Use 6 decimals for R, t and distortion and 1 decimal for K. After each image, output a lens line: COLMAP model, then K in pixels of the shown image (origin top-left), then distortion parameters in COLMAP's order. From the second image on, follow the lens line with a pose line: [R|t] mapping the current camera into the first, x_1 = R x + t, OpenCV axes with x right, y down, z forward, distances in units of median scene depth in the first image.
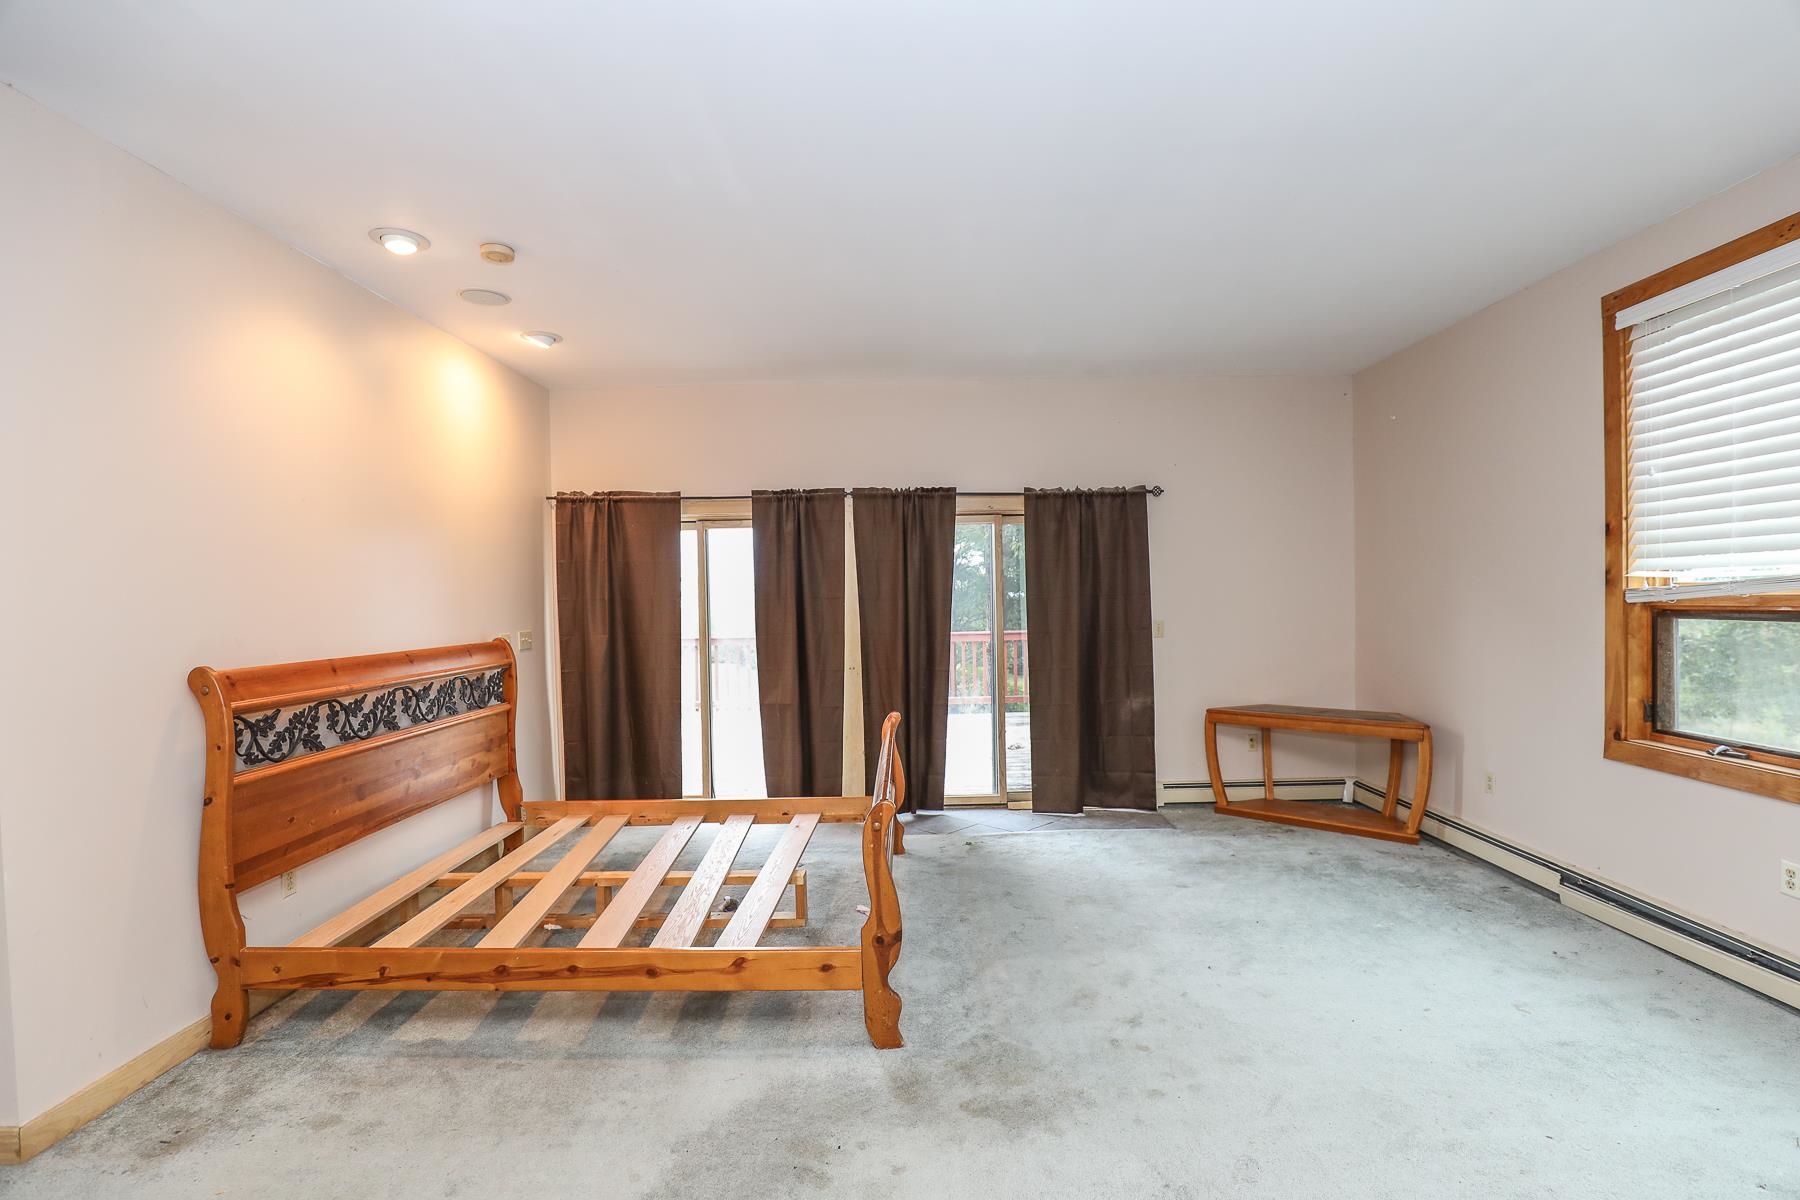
lens RADIAL K [[826.7, 0, 905.4], [0, 826.7, 607.8], [0, 0, 1]] dist [-0.032071, 0.004464]
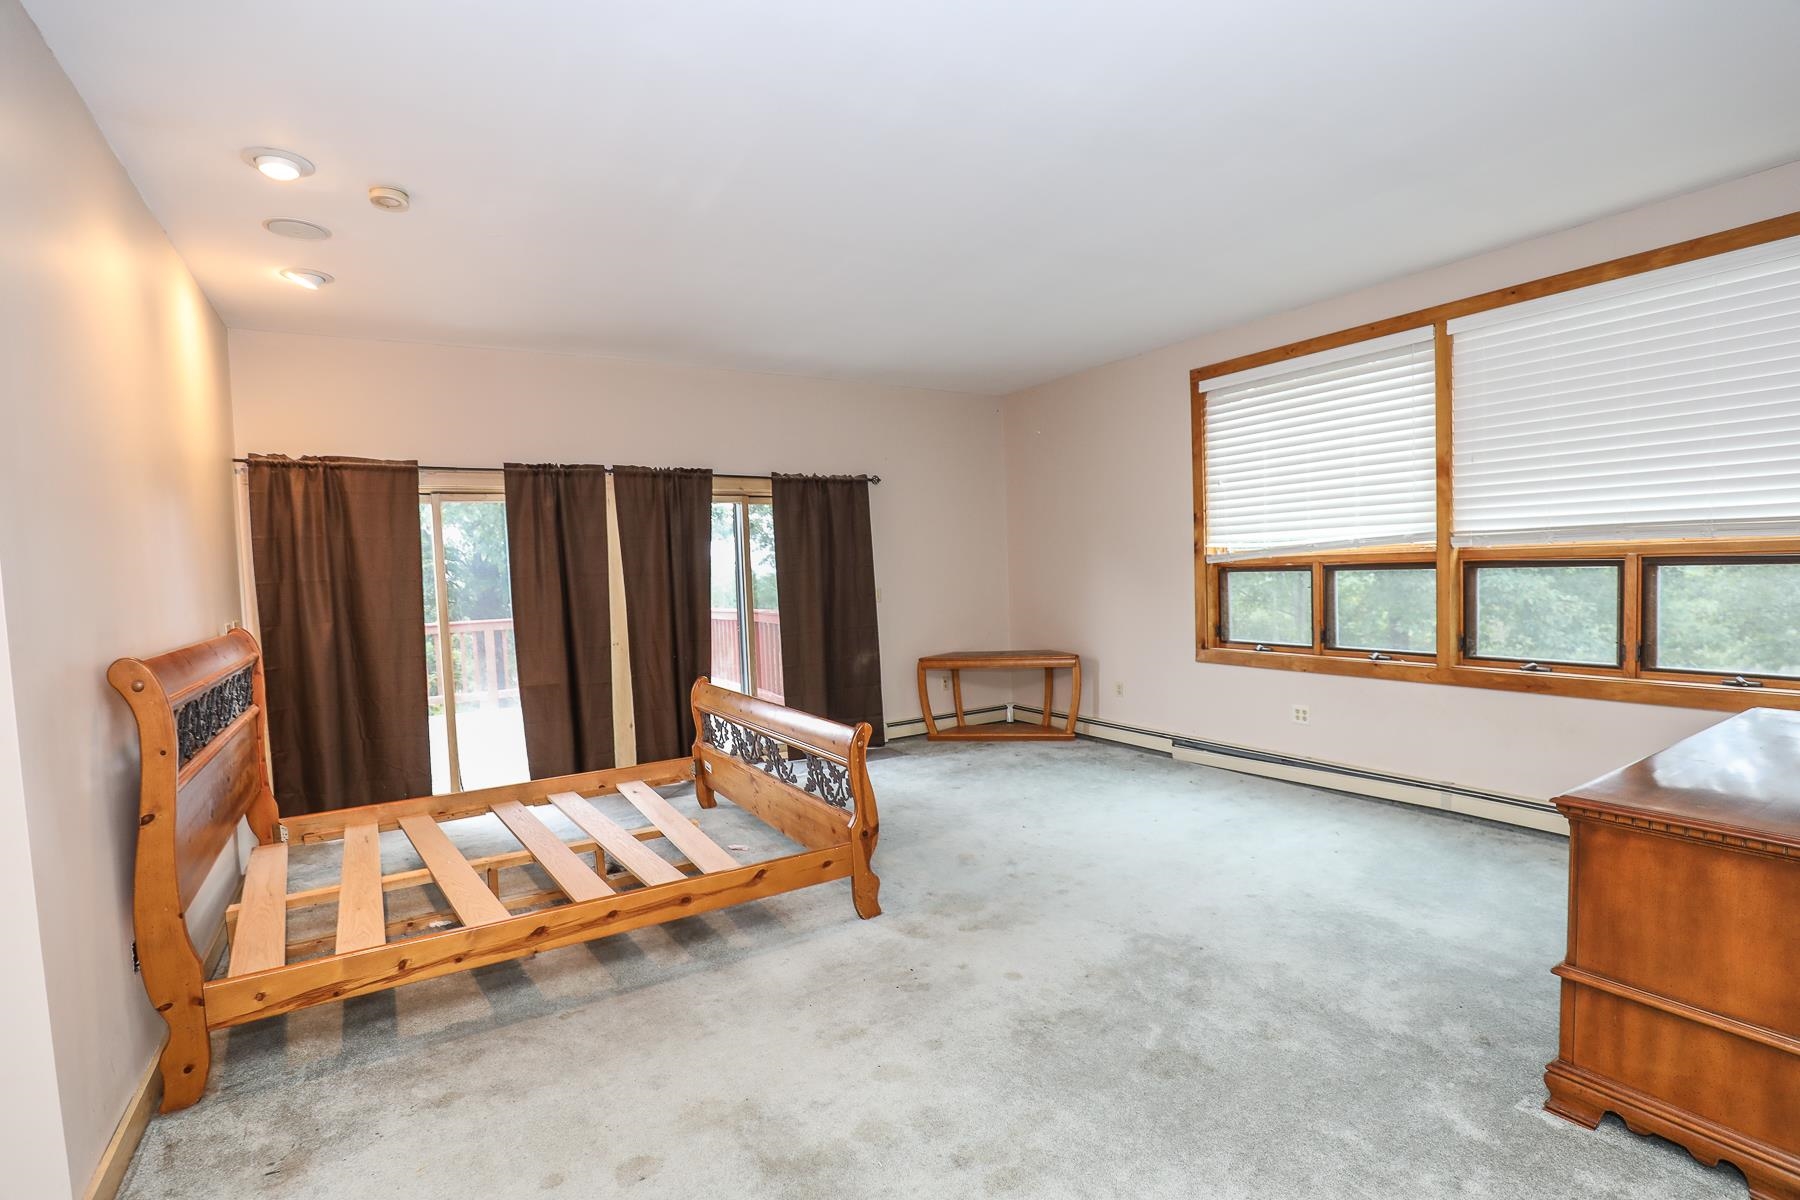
lens RADIAL K [[826.7, 0, 926.3], [0, 826.7, 605.0], [0, 0, 1]] dist [-0.032071, 0.004464]
pose [[0.845148, -0.039026, 0.533106, -0.433687], [0.028959, 0.999209, 0.027236, 0.014479], [-0.533748, -0.007580, 0.845610, -0.086318]]
